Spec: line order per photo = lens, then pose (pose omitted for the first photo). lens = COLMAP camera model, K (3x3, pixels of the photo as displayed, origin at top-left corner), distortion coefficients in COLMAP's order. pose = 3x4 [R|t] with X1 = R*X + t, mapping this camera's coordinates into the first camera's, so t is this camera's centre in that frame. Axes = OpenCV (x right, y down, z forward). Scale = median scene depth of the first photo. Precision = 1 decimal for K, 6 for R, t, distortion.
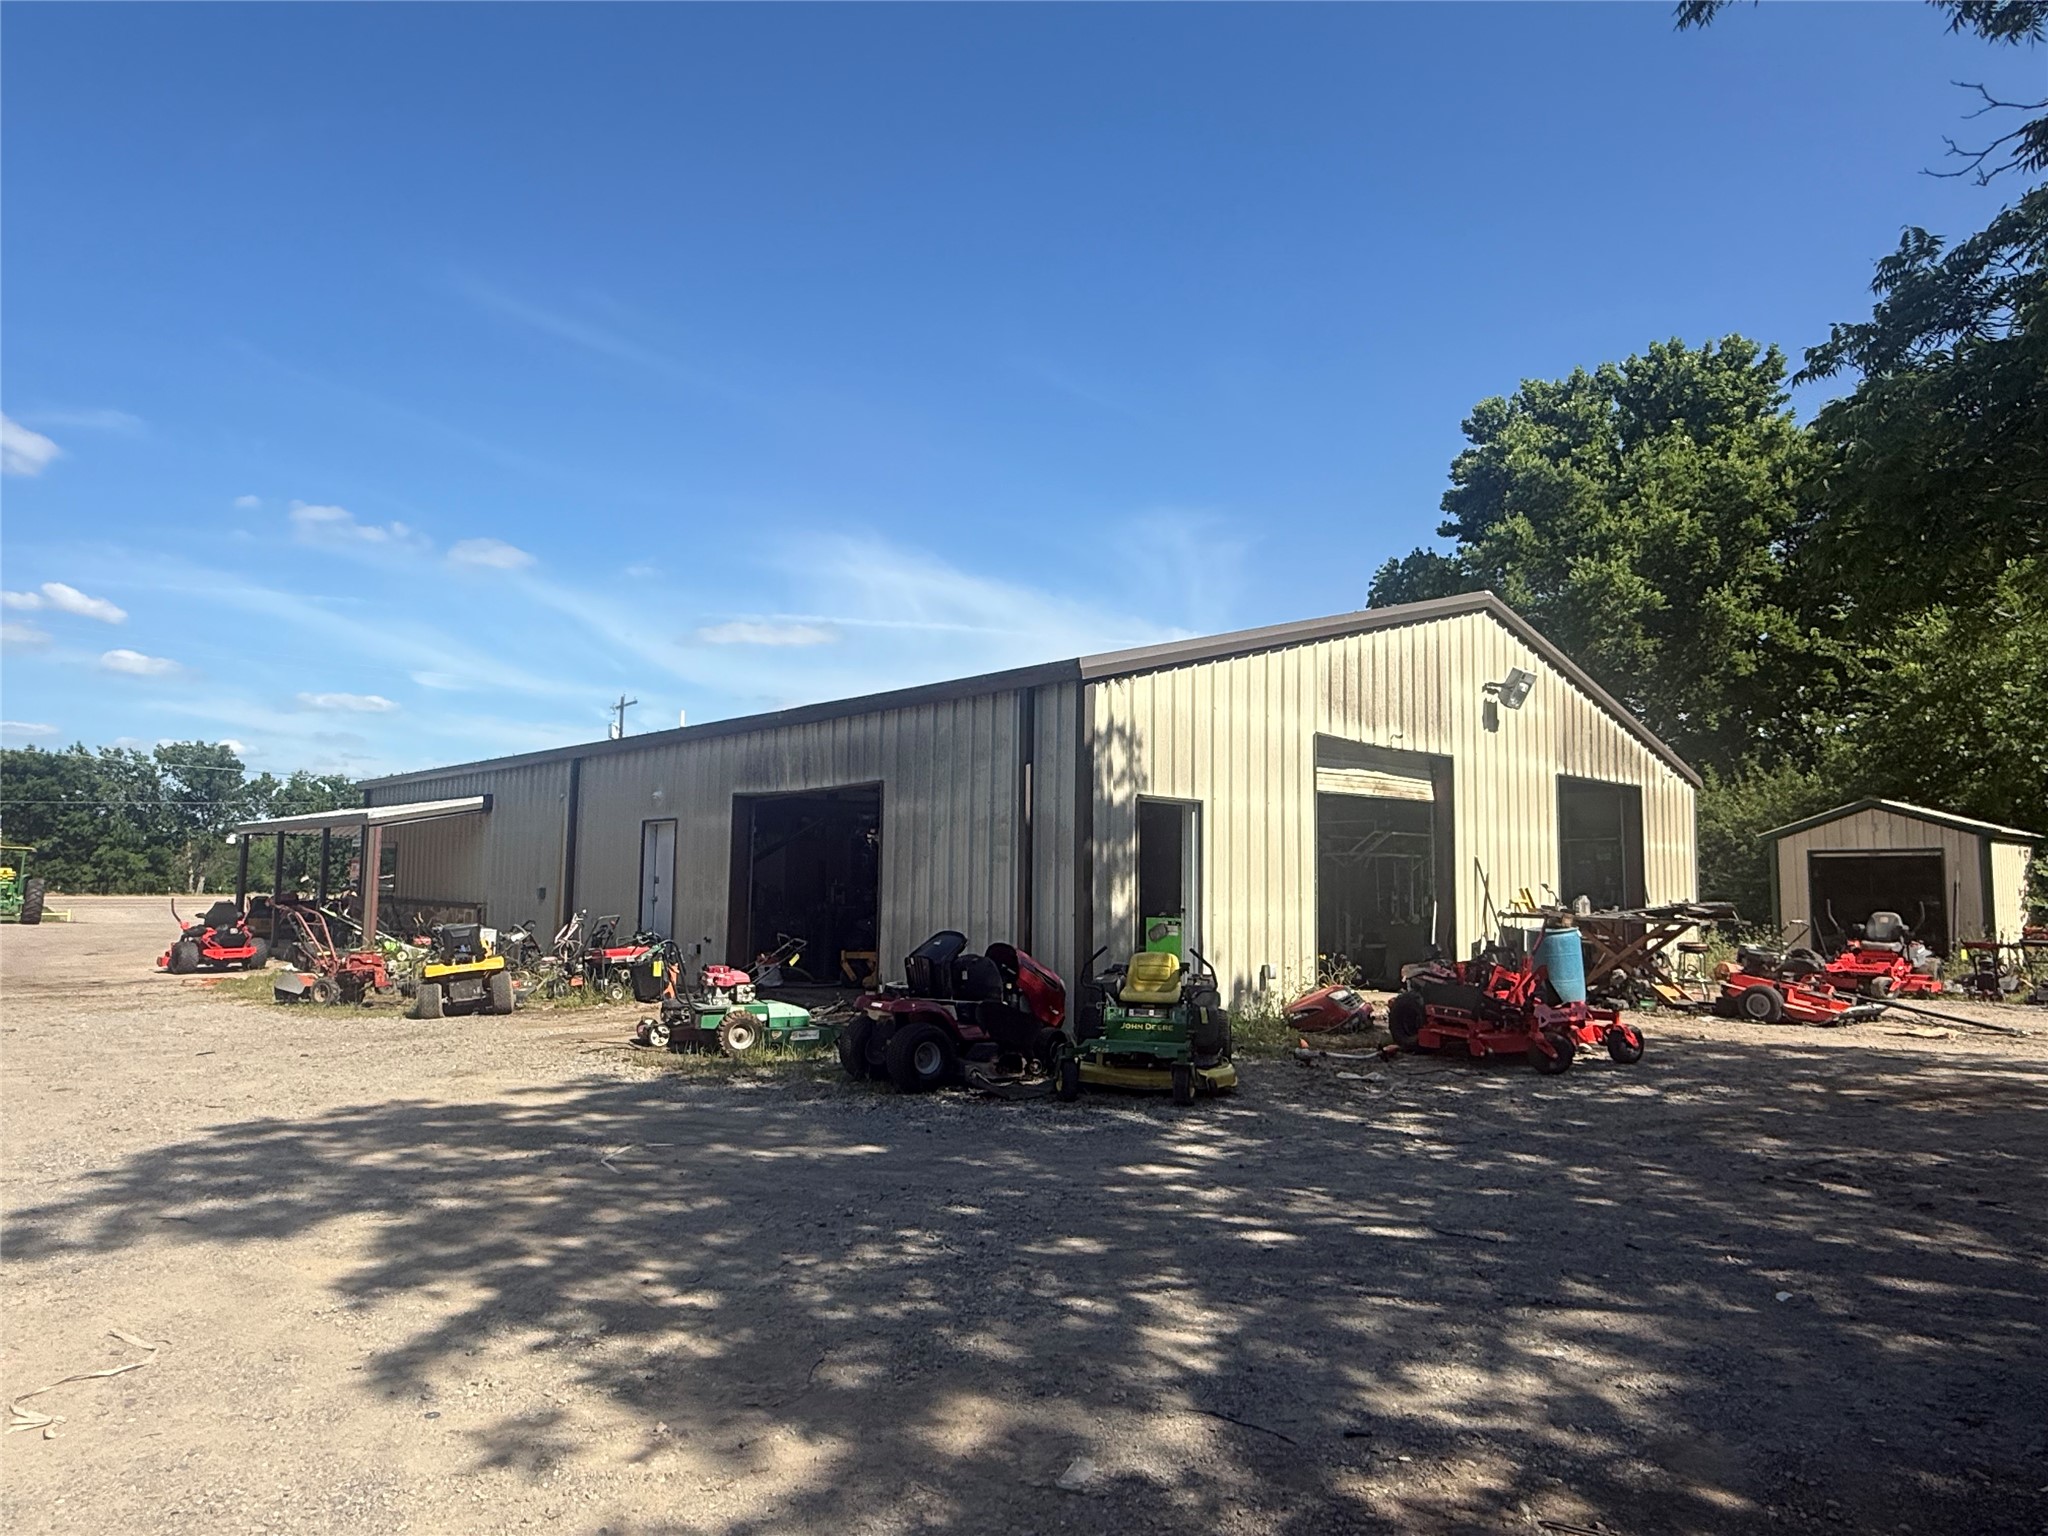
lens RADIAL K [[1256.7, 0, 1020.3], [0, 1256.7, 765.8], [0, 0, 1]] dist [-0.005134, 0.001938]
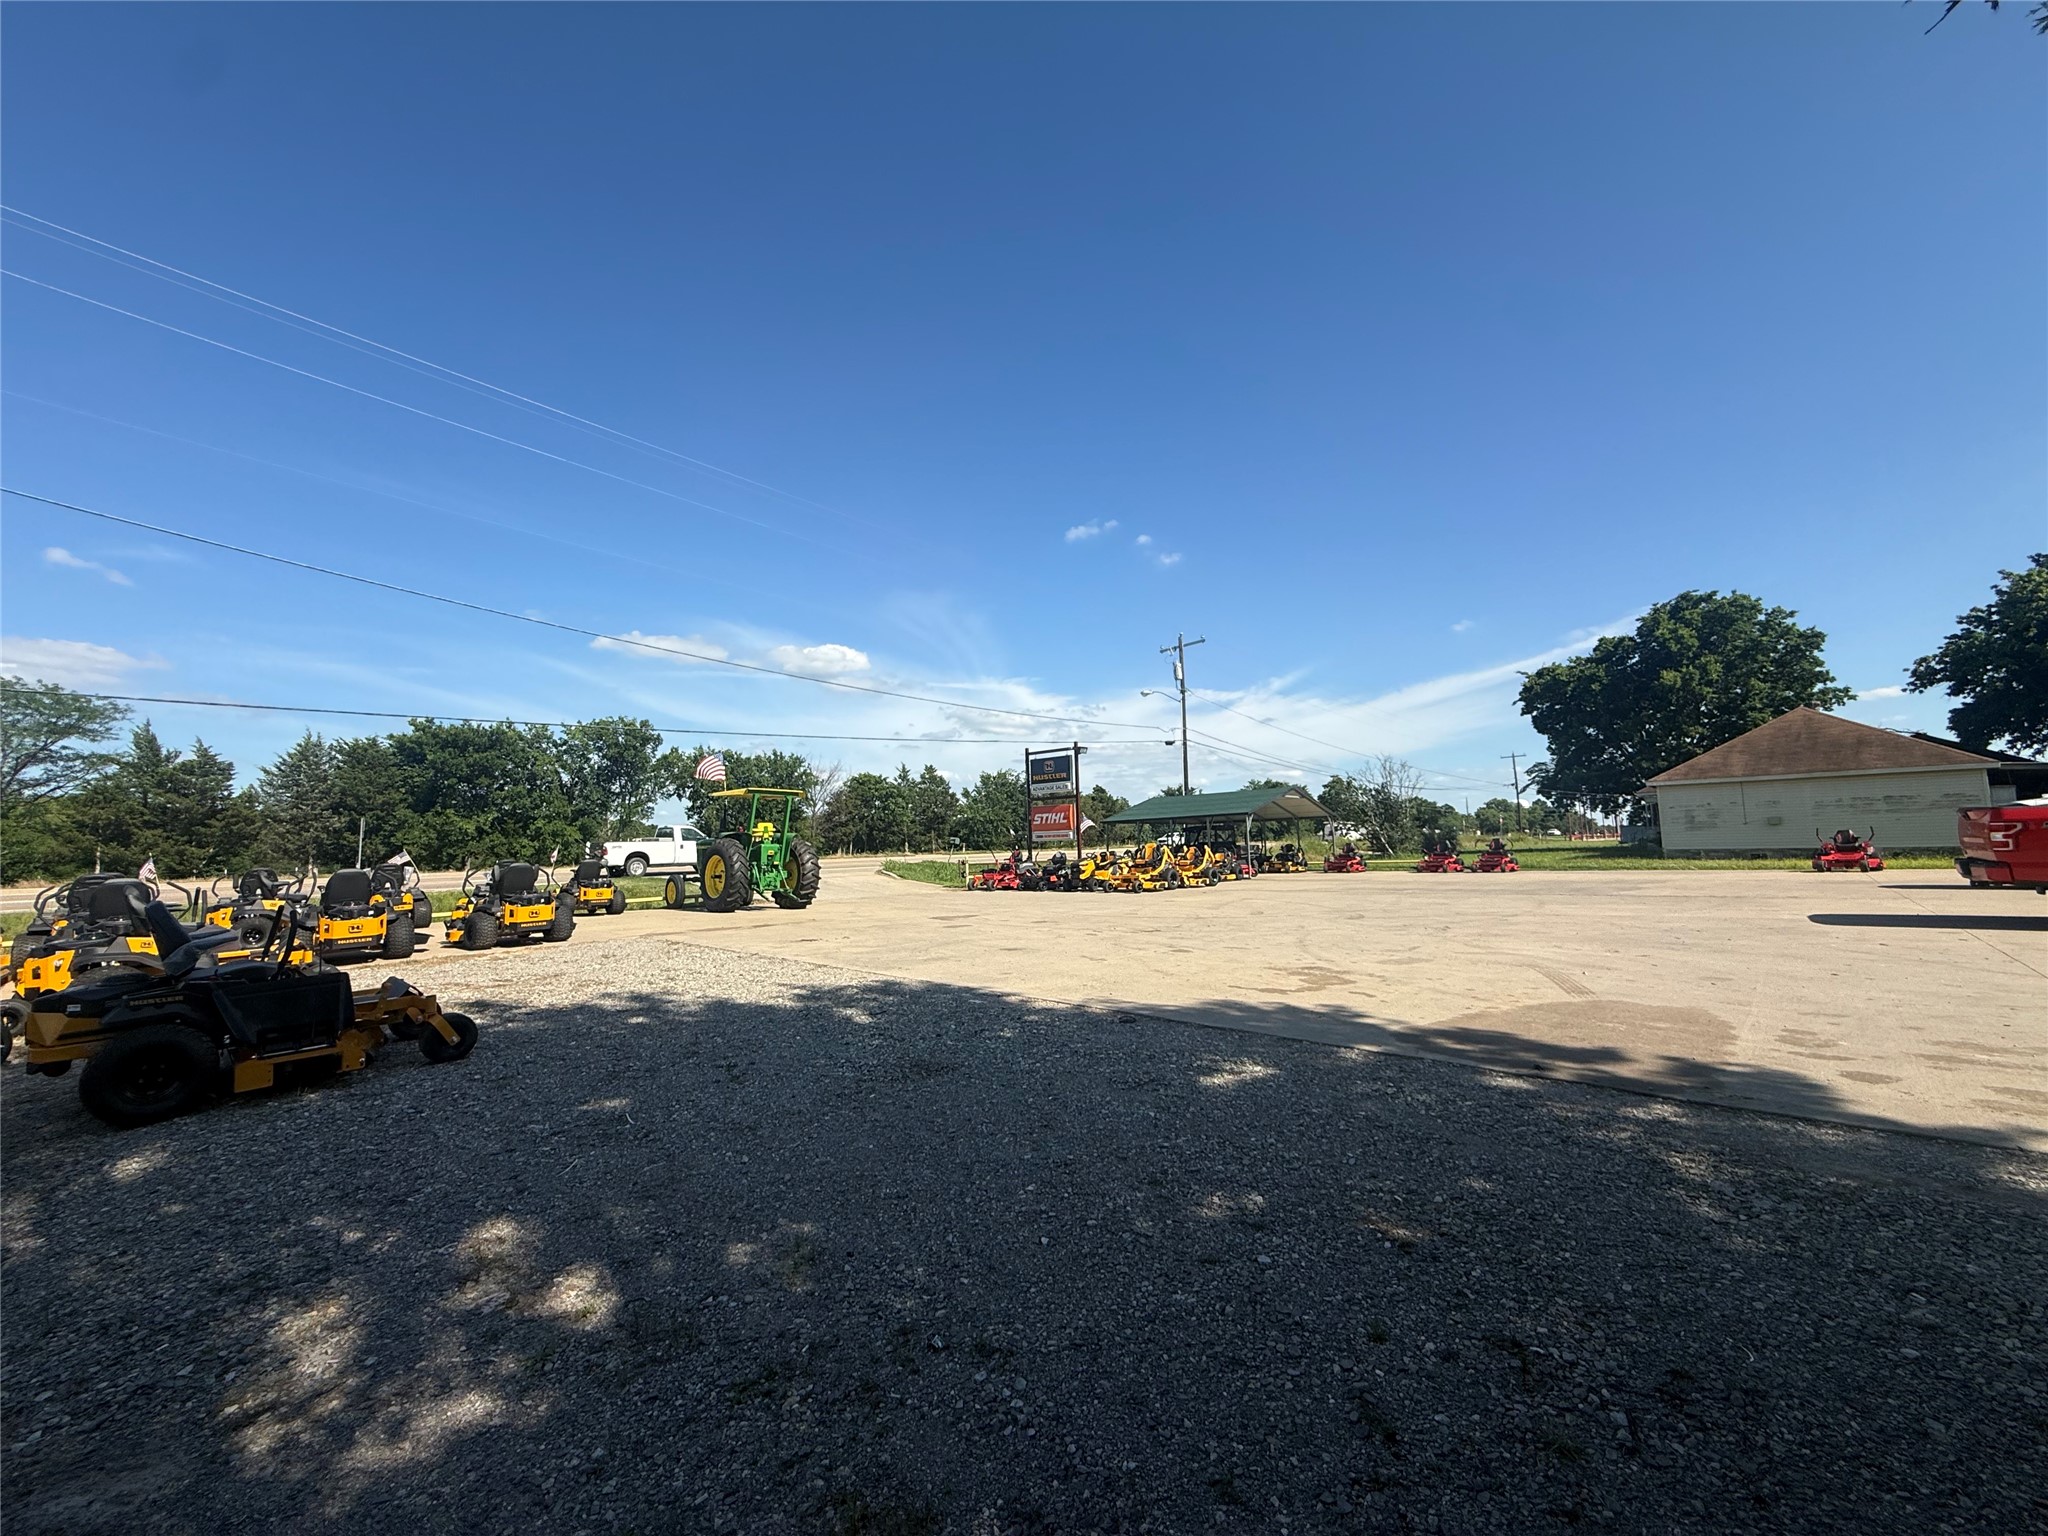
lens RADIAL K [[819.9, 0, 1019.6], [0, 819.9, 765.2], [0, 0, 1]] dist [-0.001081, 0.000290]
pose [[0.997482, -0.028240, 0.065062, -1.934317], [0.028193, 0.999601, 0.001651, 0.151628], [-0.065082, 0.000187, 0.997880, 1.569318]]
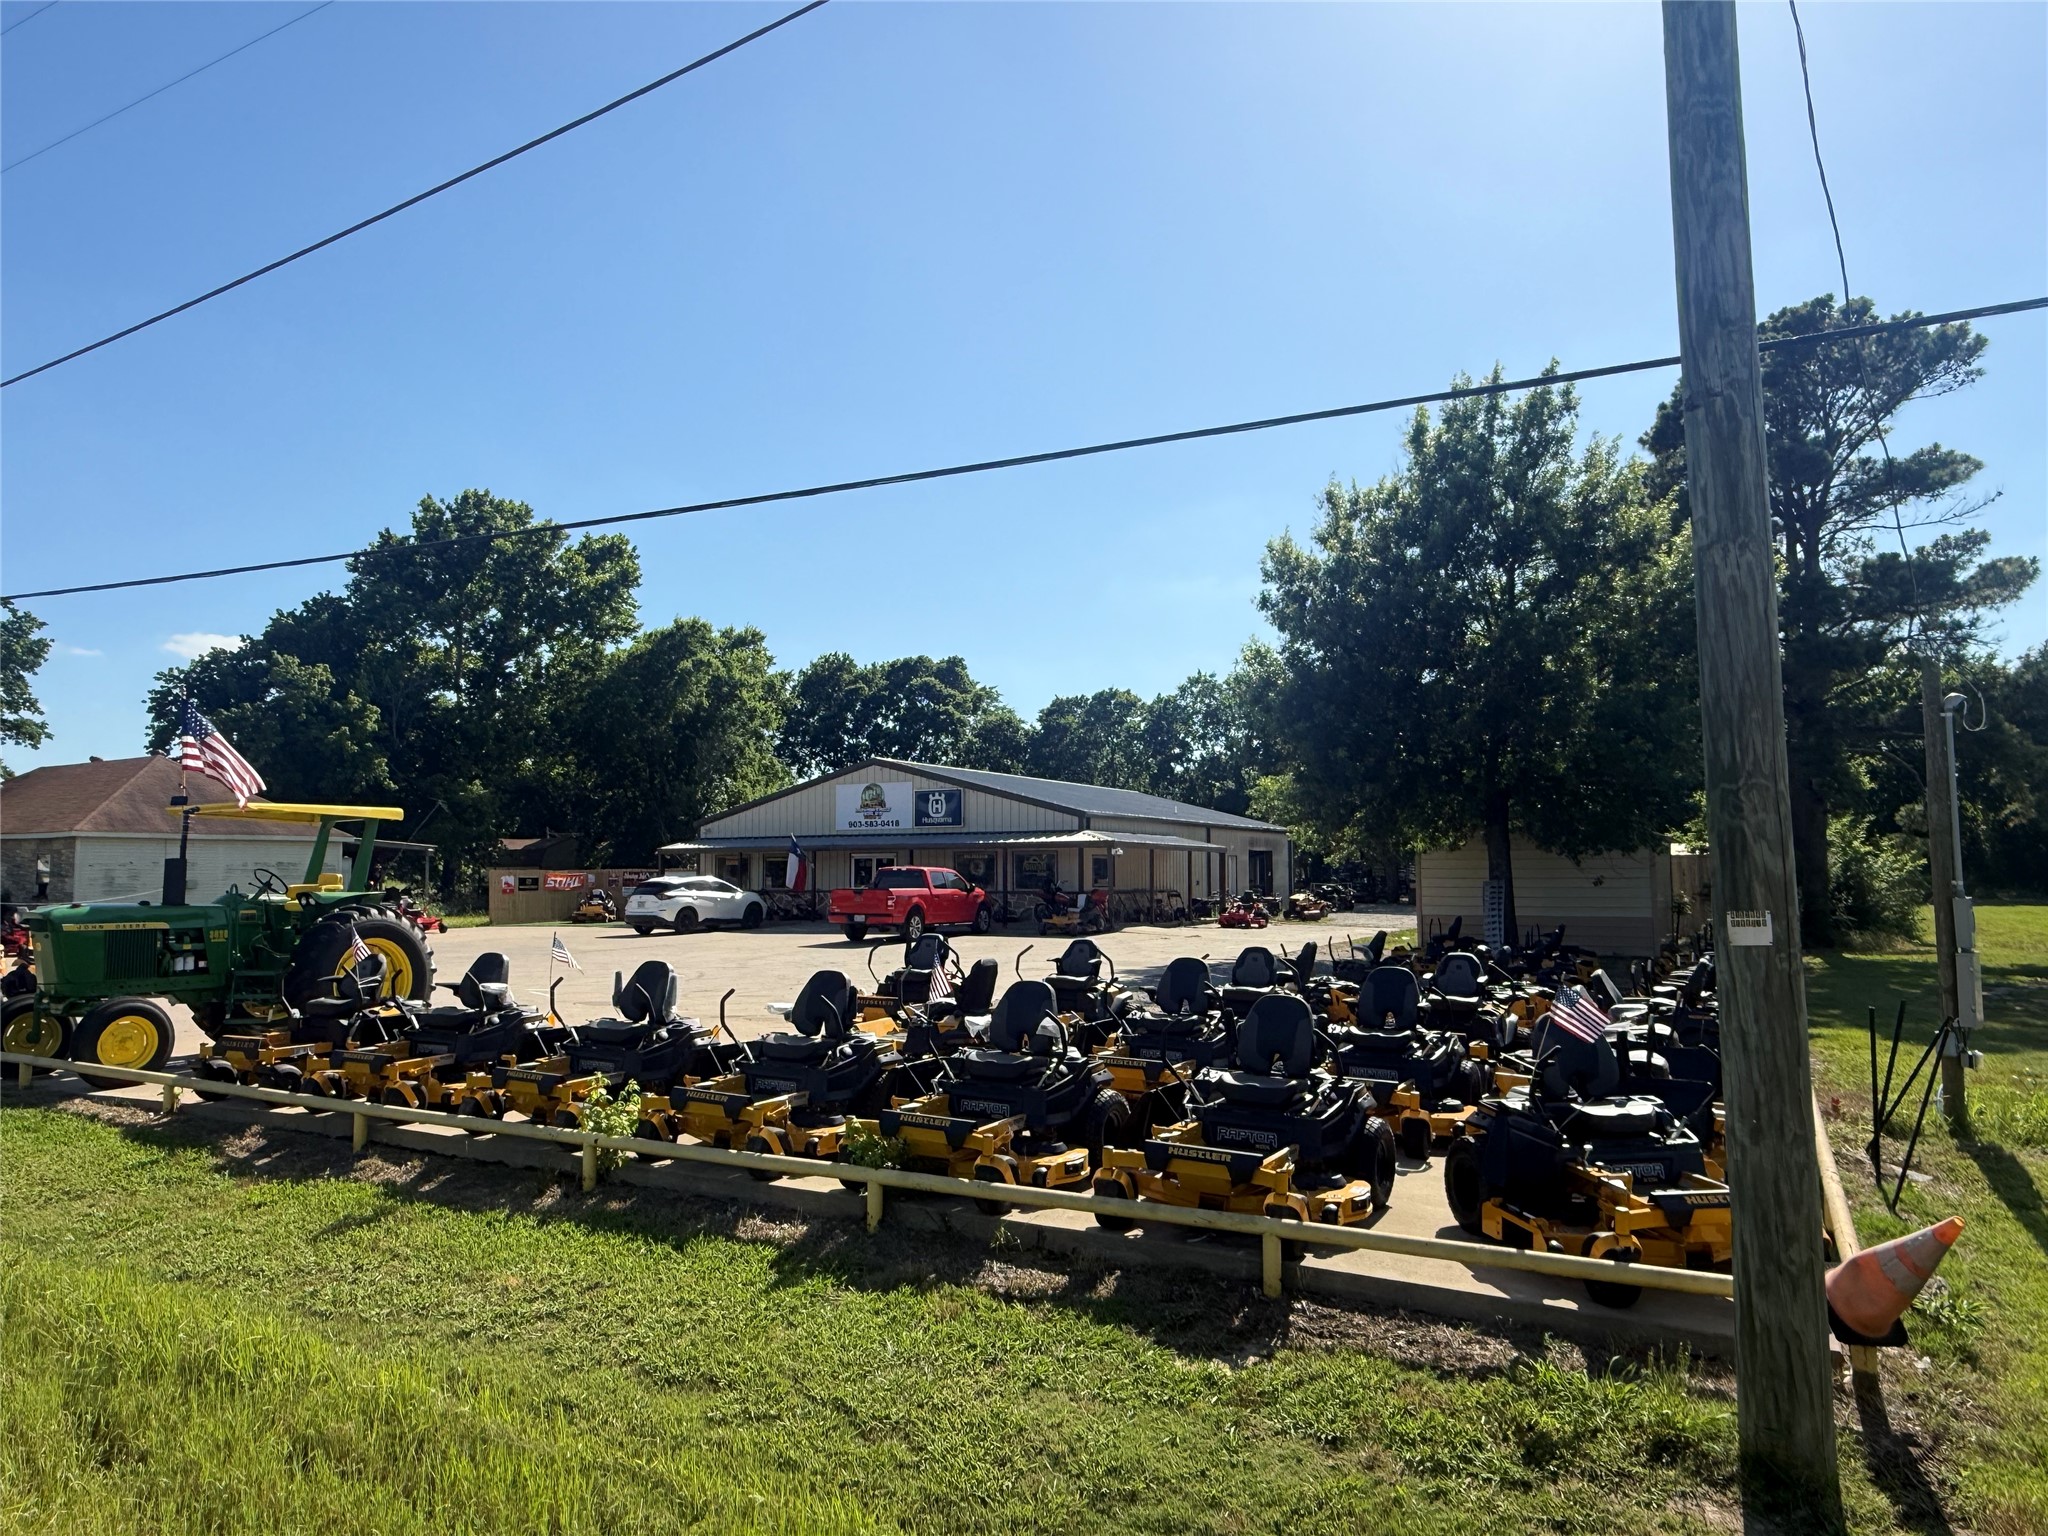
lens RADIAL K [[1325.1, 0, 1032.3], [0, 1325.1, 775.3], [0, 0, 1]] dist [-0.003655, 0.002160]
pose [[-0.319898, 0.057337, 0.945715, -3.266359], [-0.093254, 0.991415, -0.091651, 0.196621], [-0.942851, -0.117510, -0.311805, 2.594390]]
